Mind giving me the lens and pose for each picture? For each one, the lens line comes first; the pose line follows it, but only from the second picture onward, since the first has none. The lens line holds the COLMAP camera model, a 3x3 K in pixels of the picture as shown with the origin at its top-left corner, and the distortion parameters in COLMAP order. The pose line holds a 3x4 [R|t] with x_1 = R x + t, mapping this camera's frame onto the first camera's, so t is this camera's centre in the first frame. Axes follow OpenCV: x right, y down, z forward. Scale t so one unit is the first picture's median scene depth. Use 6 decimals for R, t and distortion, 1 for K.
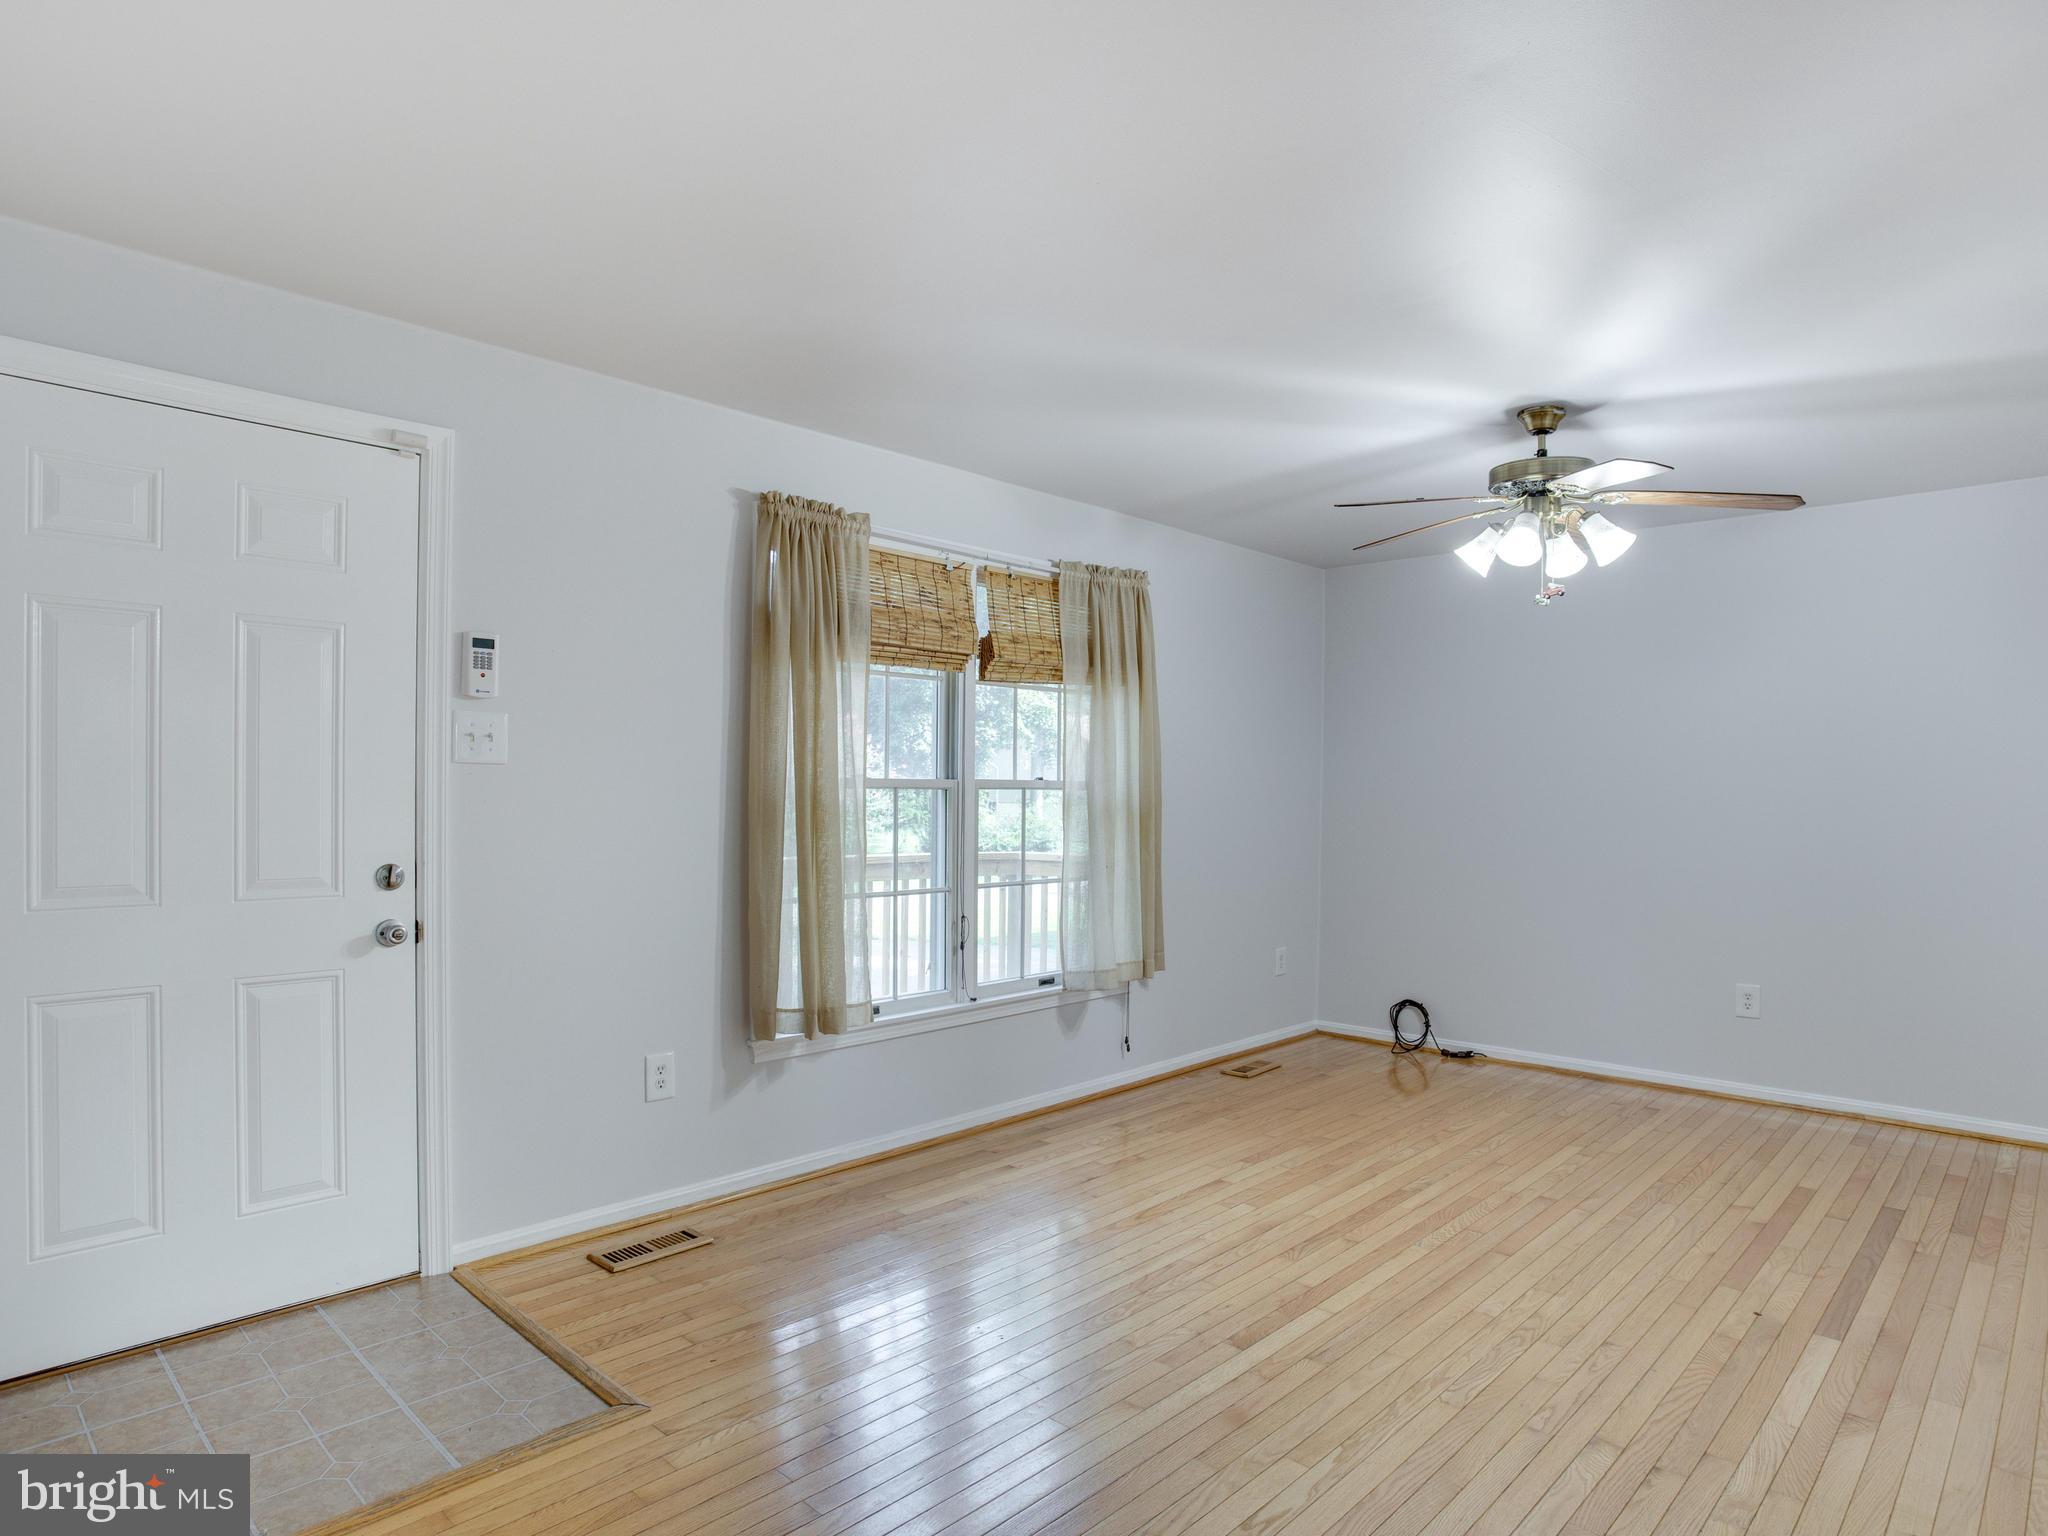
lens RADIAL K [[1171.8, 0, 977.5], [0, 1171.8, 826.3], [0, 0, 1]] dist [-0.088832, 0.036026]
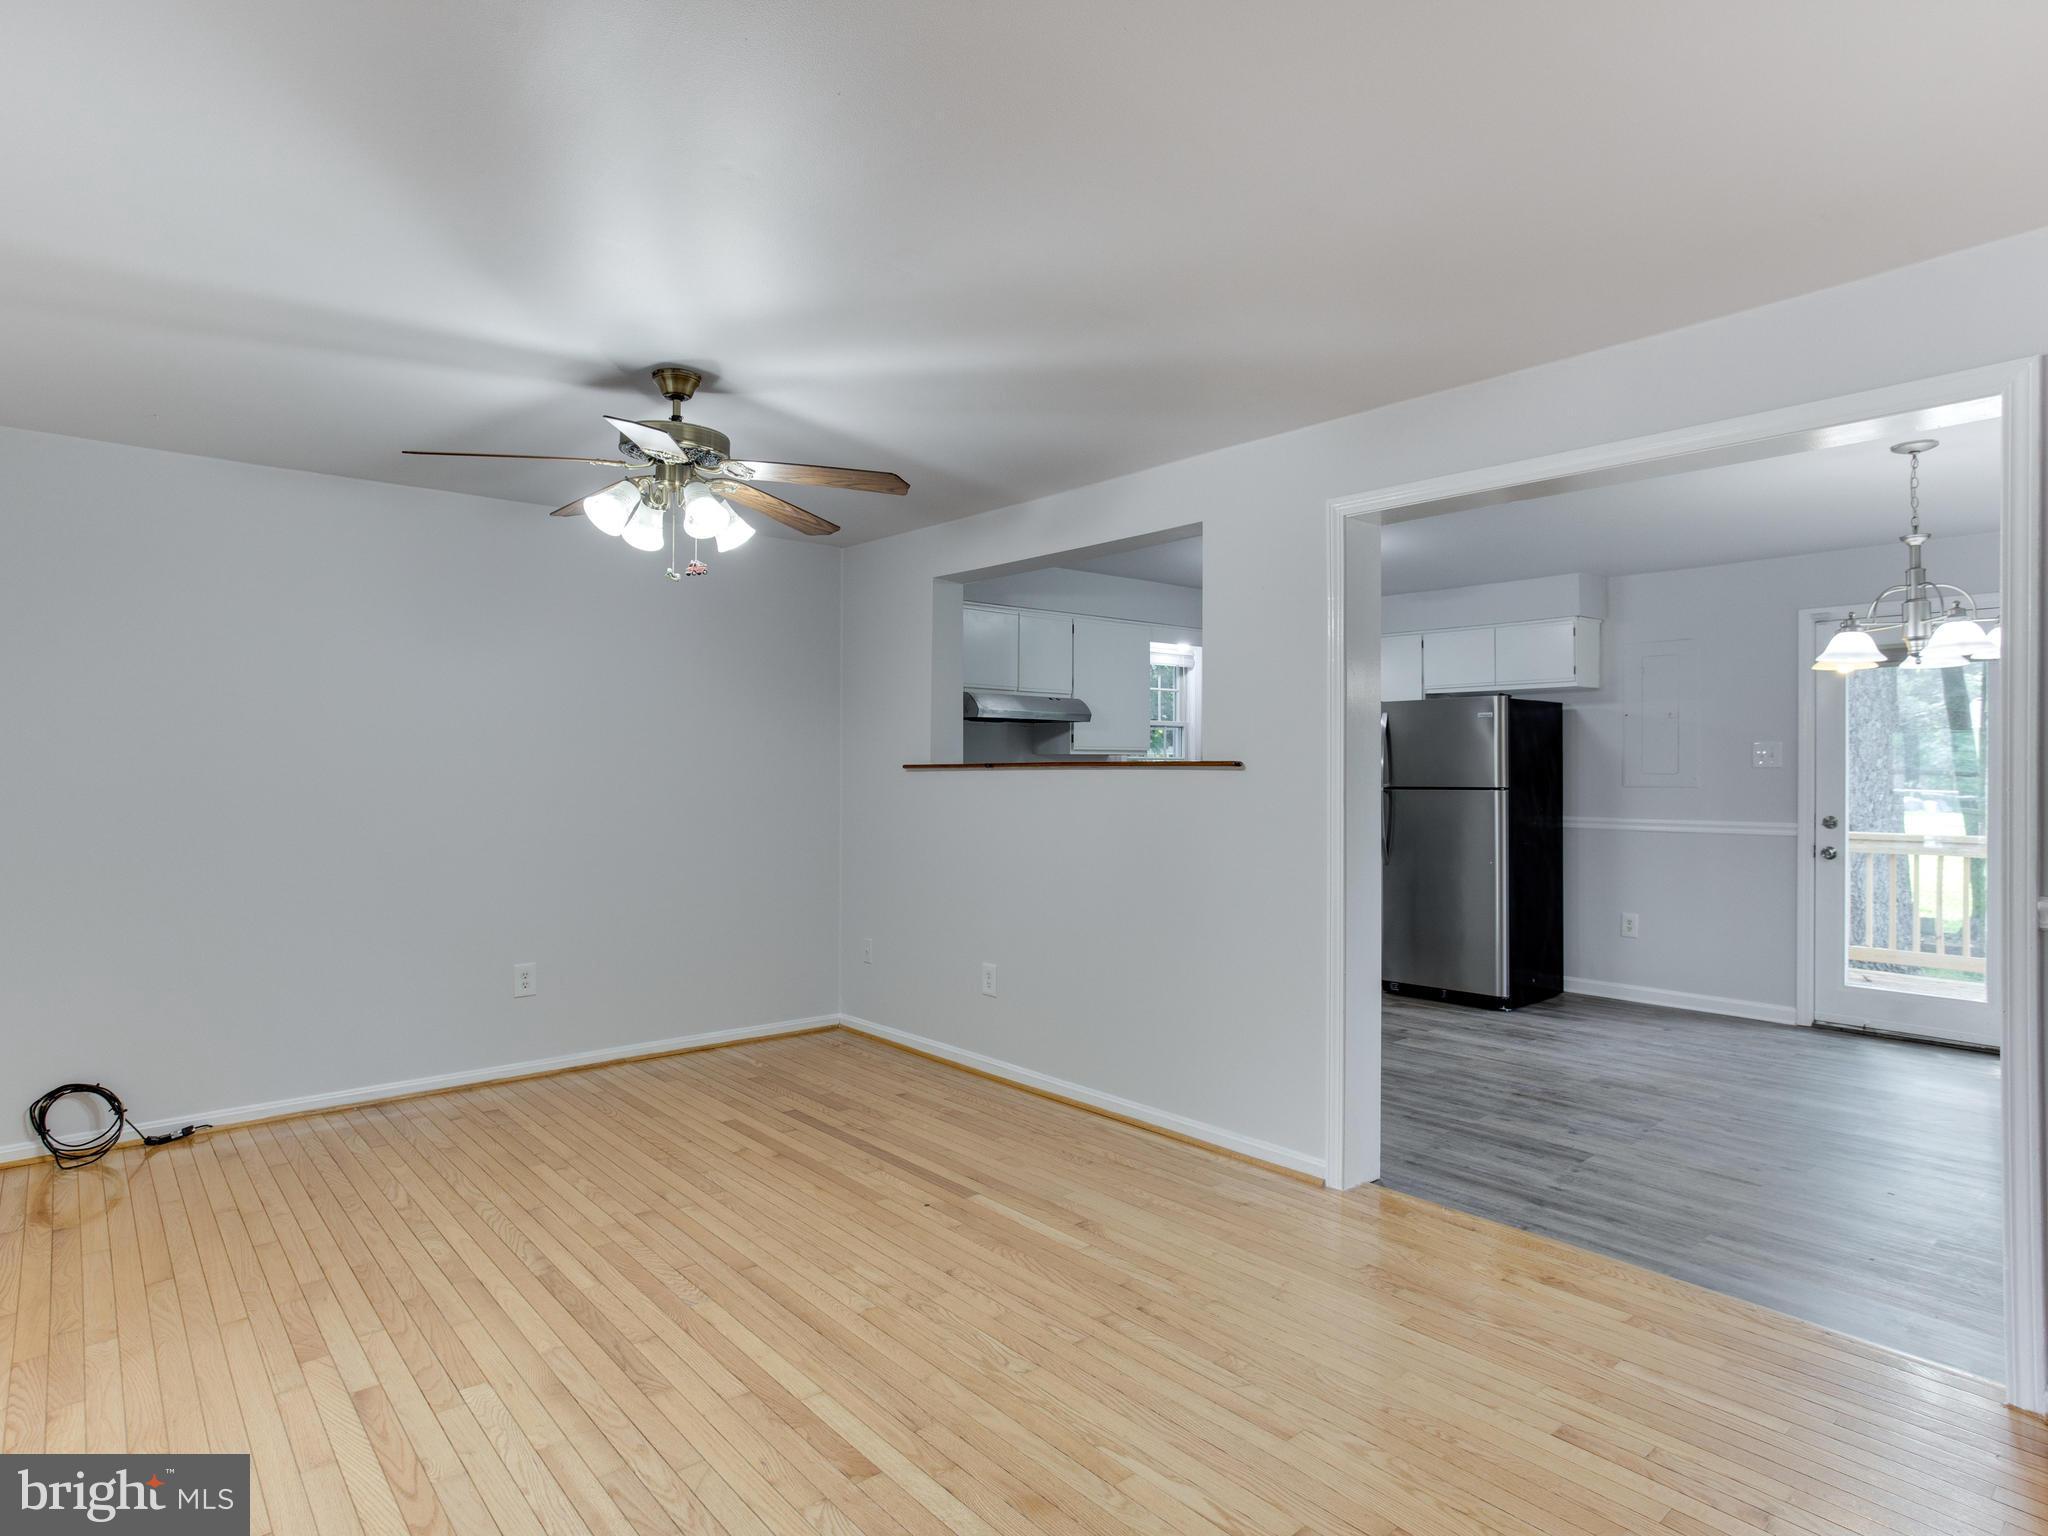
lens RADIAL K [[1138.0, 0, 1062.2], [0, 1138.0, 760.7], [0, 0, 1]] dist [-0.032239, 0.029859]
pose [[0.045553, 0.006600, 0.998940, -0.406402], [0.026716, 0.999612, -0.007823, -0.029679], [-0.998605, 0.027044, 0.045359, 0.582990]]
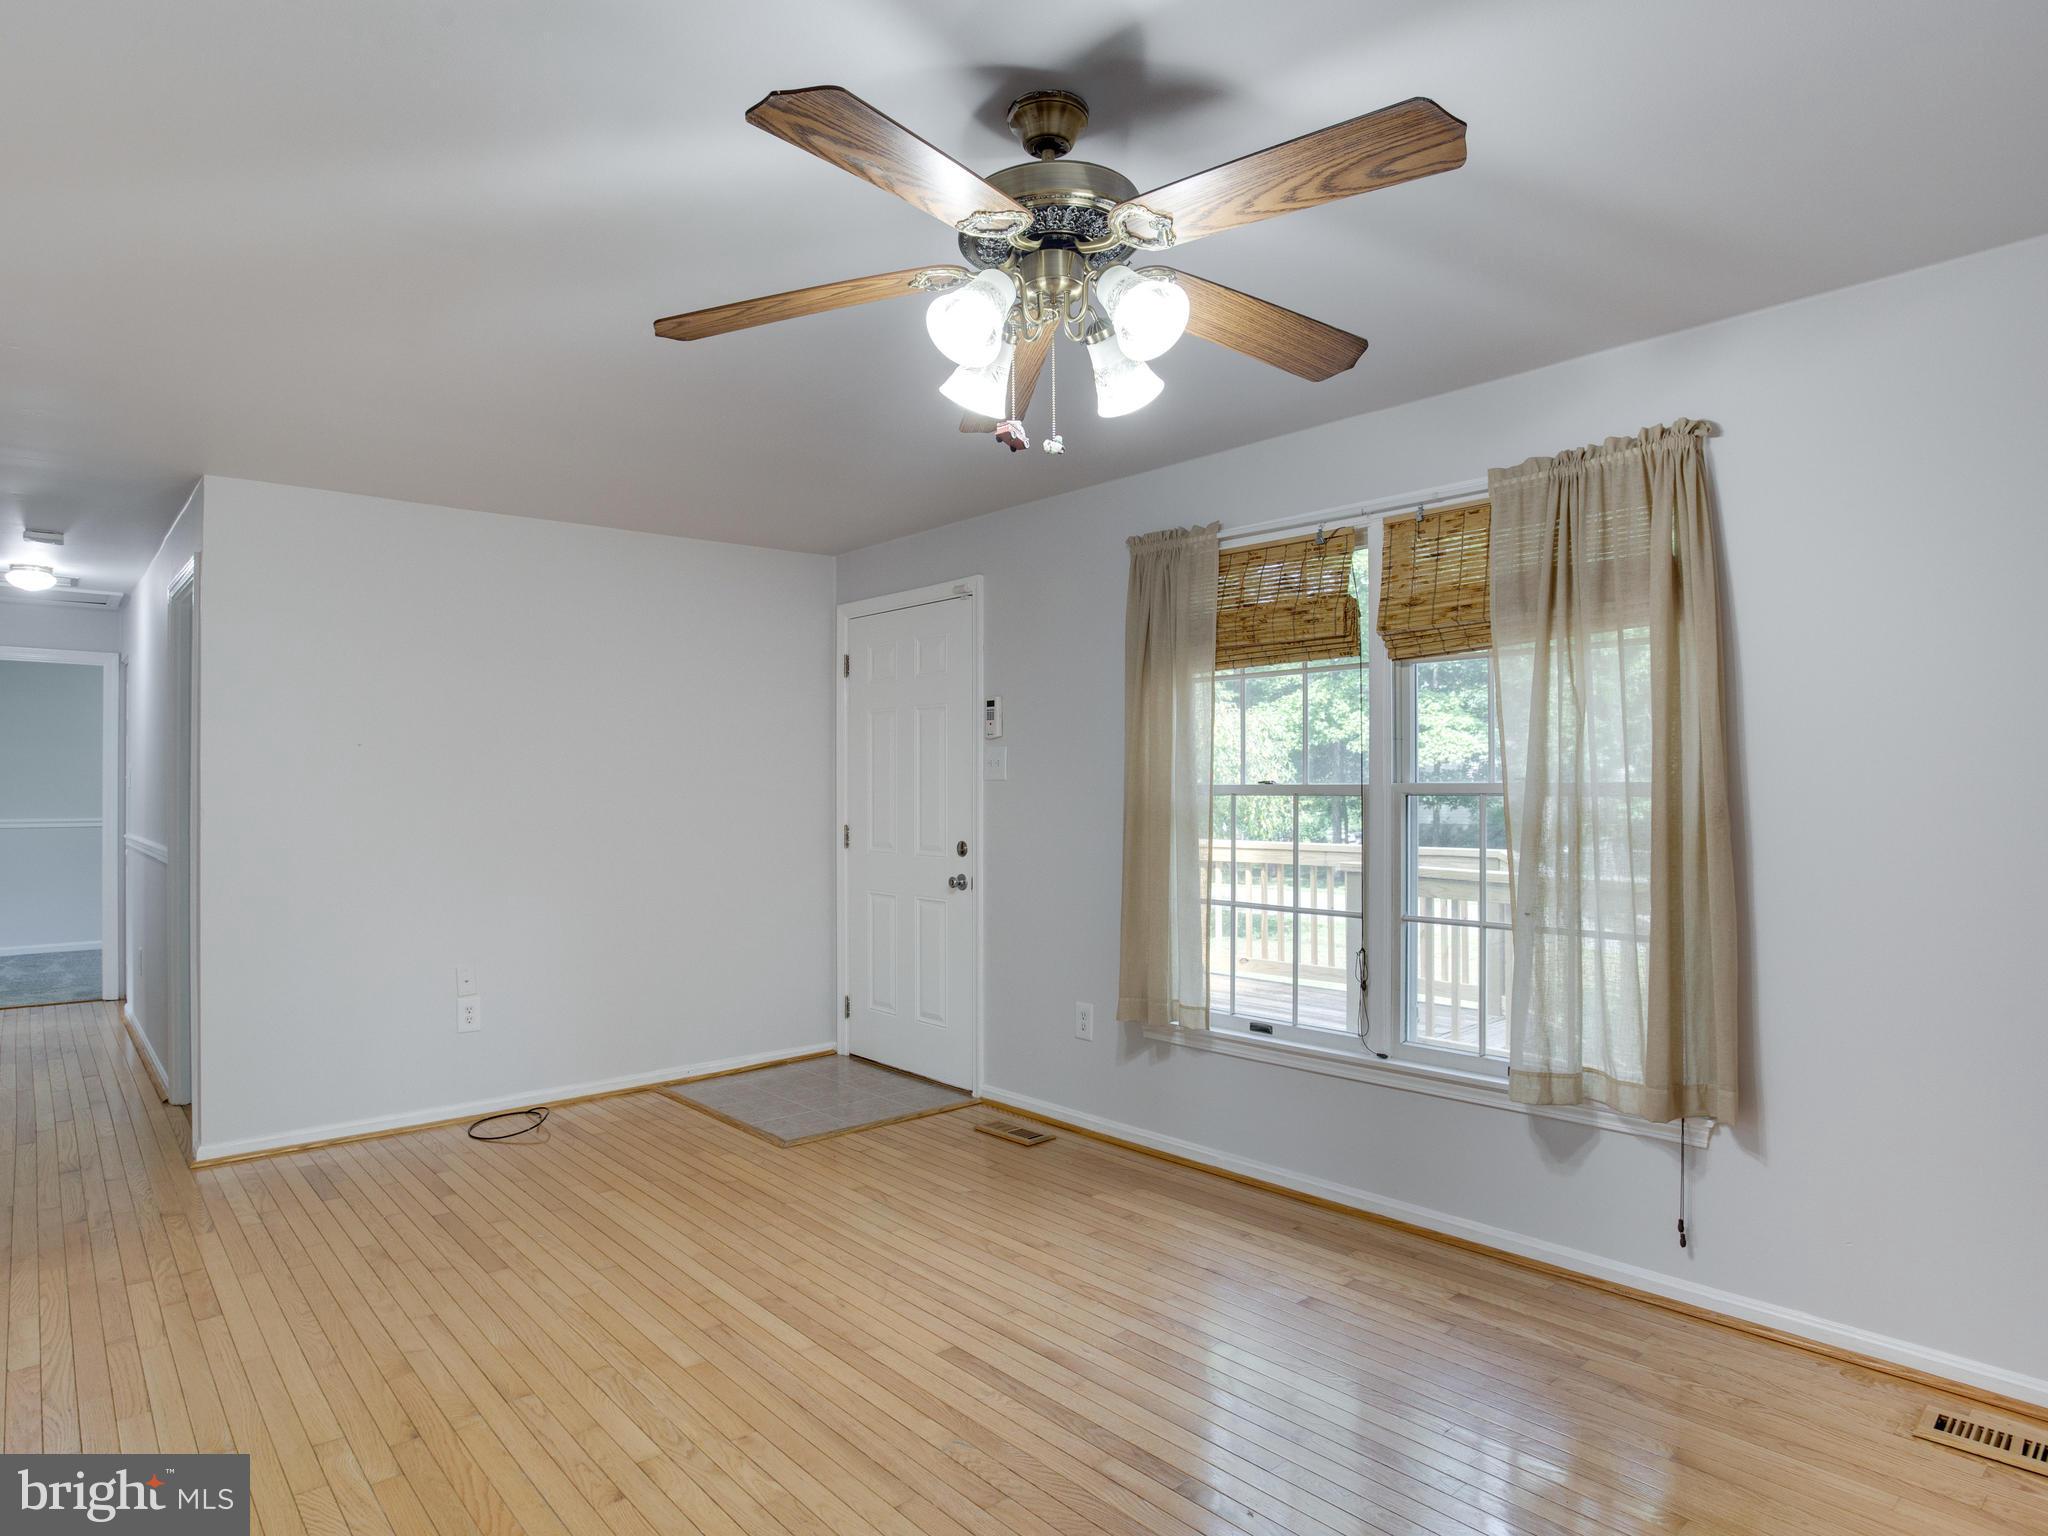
lens RADIAL K [[1189.9, 0, 1044.8], [0, 1189.9, 780.2], [0, 0, 1]] dist [-0.083973, 0.040855]
pose [[-0.053325, -0.013058, -0.998492, 0.960507], [-0.028378, 0.999530, -0.011556, -0.030581], [0.998174, 0.027719, -0.053670, 0.942000]]
